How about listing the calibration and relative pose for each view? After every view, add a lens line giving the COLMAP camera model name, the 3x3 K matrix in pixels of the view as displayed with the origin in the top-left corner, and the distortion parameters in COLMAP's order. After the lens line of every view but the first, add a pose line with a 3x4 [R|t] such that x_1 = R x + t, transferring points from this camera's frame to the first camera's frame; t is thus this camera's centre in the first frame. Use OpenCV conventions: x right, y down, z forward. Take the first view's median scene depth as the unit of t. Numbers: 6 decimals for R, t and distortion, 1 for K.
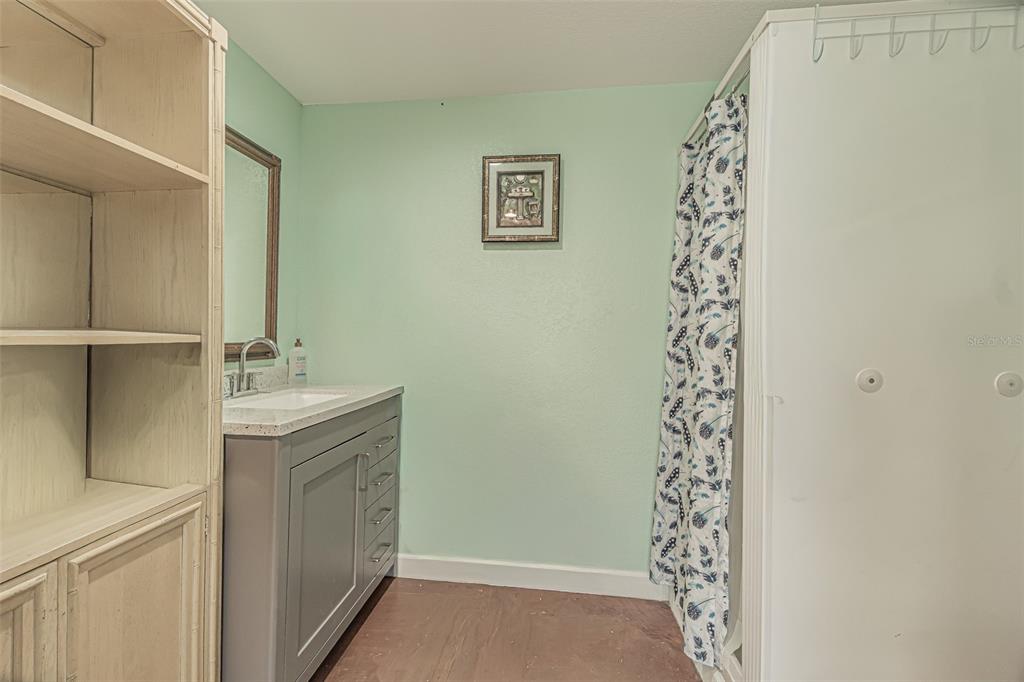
lens RADIAL K [[430.6, 0, 505.3], [0, 430.6, 338.7], [0, 0, 1]] dist [0.000806, -0.005866]
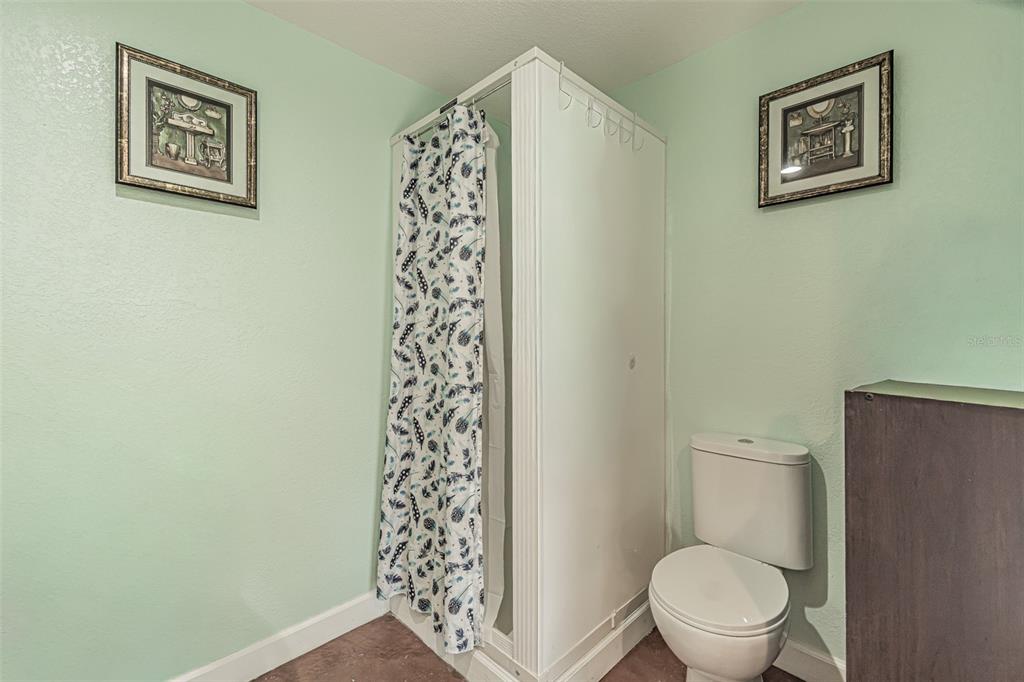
lens RADIAL K [[430.6, 0, 505.3], [0, 430.6, 338.7], [0, 0, 1]] dist [0.000806, -0.005866]
pose [[0.625203, -0.018839, 0.780235, -0.265259], [0.013632, 0.999820, 0.013218, -0.005767], [-0.780343, 0.002372, 0.625347, 0.273412]]
